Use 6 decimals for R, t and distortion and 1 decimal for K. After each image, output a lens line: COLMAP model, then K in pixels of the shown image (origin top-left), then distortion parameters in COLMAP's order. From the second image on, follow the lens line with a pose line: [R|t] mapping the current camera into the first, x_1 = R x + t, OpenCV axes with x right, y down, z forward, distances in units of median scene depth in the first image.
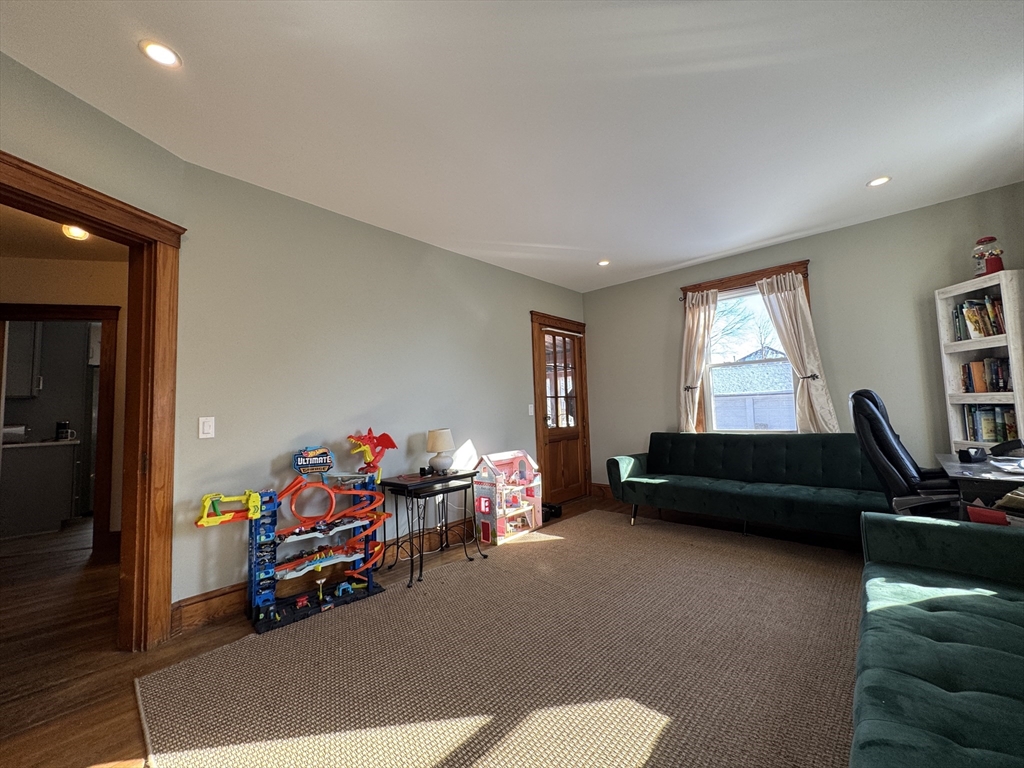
lens RADIAL K [[406.9, 0, 515.8], [0, 406.9, 384.3], [0, 0, 1]] dist [-0.000251, 0.000296]
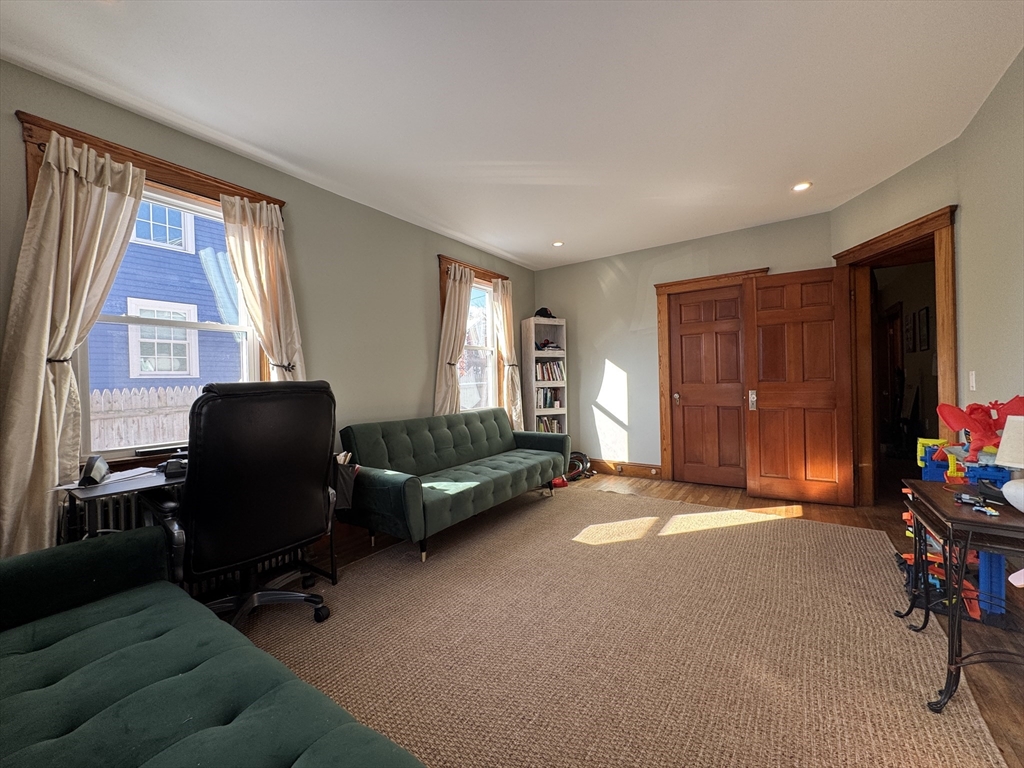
lens RADIAL K [[406.9, 0, 512.0], [0, 406.9, 384.9], [0, 0, 1]] dist [-0.000251, 0.000296]
pose [[-0.988832, 0.057082, -0.137667, 0.799699], [0.063696, 0.996993, -0.044126, 0.125151], [0.134734, -0.052402, -0.989495, 2.644981]]
